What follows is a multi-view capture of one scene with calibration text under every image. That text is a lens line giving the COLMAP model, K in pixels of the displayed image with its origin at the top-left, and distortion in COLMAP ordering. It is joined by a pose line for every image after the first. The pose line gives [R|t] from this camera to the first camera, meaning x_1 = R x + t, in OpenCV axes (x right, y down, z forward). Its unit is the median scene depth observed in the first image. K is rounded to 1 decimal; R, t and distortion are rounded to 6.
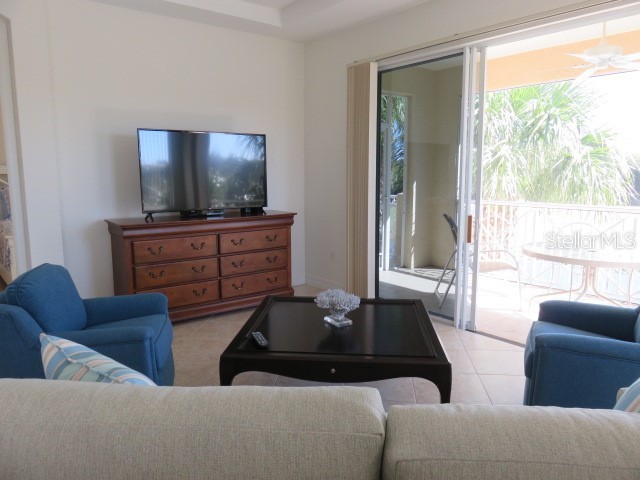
lens RADIAL K [[479.7, 0, 320.0], [0, 479.7, 240.0], [0, 0, 1]] dist [0.012284, 0.003687]
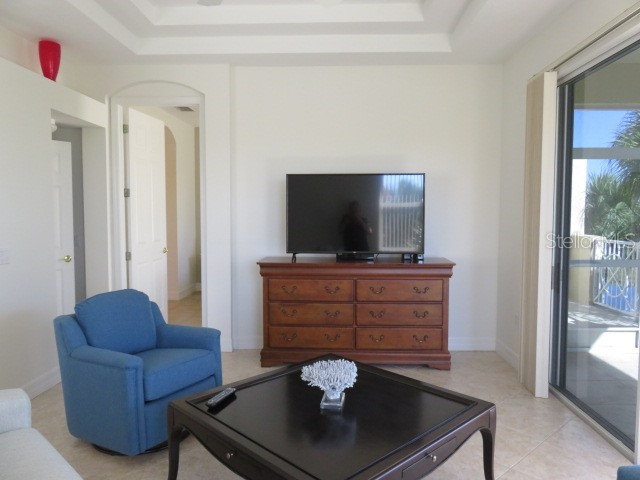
lens RADIAL K [[479.7, 0, 320.0], [0, 479.7, 240.0], [0, 0, 1]] dist [0.012284, 0.003687]
pose [[0.755616, 0.040918, -0.653736, 0.340216], [-0.093208, 0.994607, -0.045480, -0.039022], [0.648349, 0.095299, 0.755355, 0.218415]]
